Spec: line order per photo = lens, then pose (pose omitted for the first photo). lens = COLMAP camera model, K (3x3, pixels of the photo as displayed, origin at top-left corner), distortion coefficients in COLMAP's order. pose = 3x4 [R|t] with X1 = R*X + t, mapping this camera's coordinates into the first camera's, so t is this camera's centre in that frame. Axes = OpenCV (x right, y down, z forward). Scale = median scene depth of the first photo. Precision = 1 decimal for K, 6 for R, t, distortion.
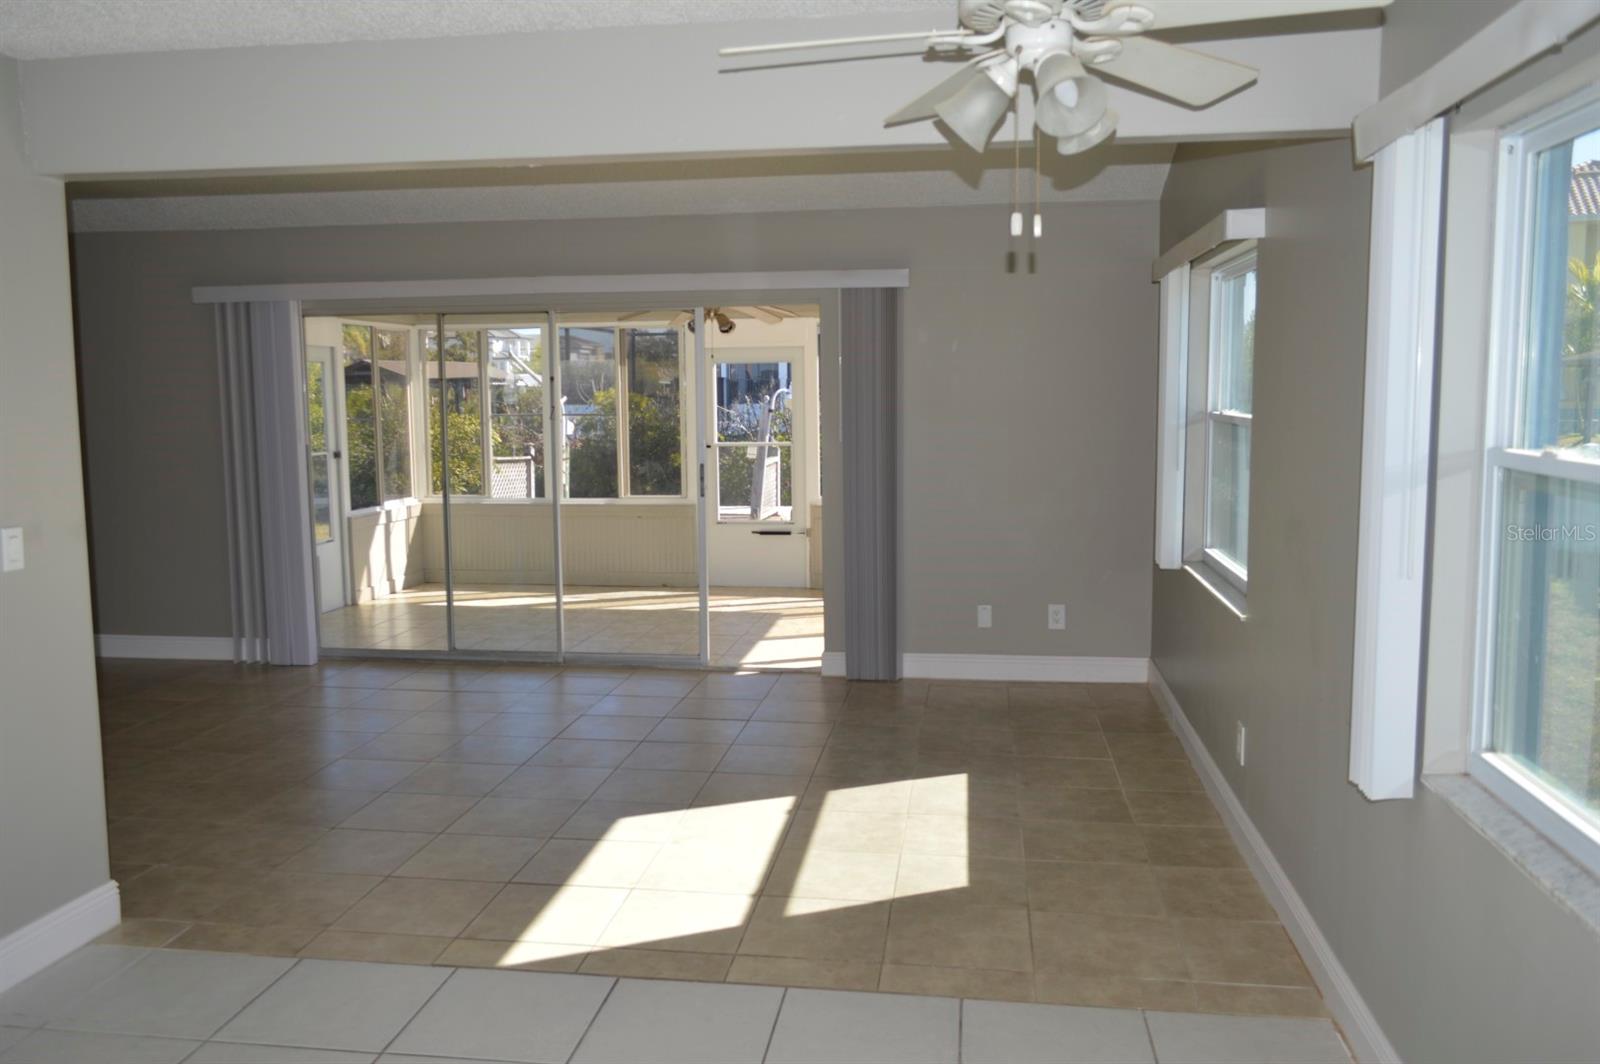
lens RADIAL K [[1302.3, 0, 800.0], [0, 1302.3, 532.0], [0, 0, 1]] dist [-0.006501, -0.003121]
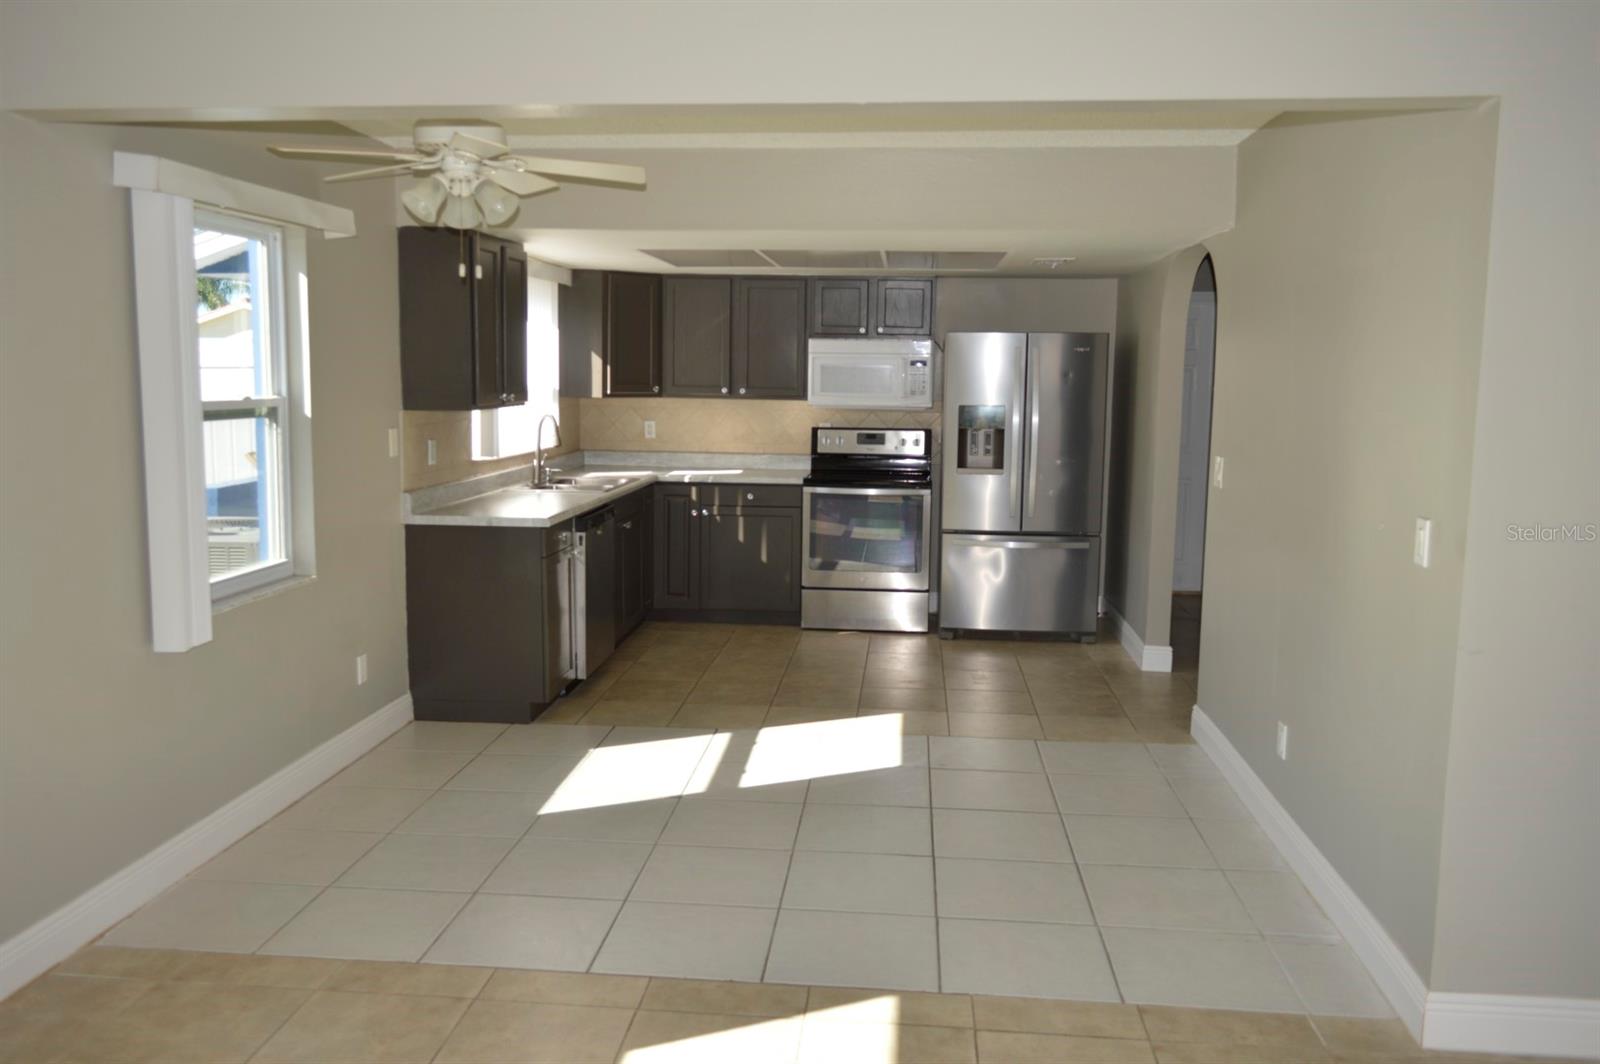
lens RADIAL K [[1302.3, 0, 800.0], [0, 1302.3, 532.0], [0, 0, 1]] dist [-0.006501, -0.003121]
pose [[-0.998985, 0.002865, -0.044954, -0.121630], [-0.007706, 0.972391, 0.233229, -0.194802], [0.044381, 0.233339, -0.971382, 1.791875]]
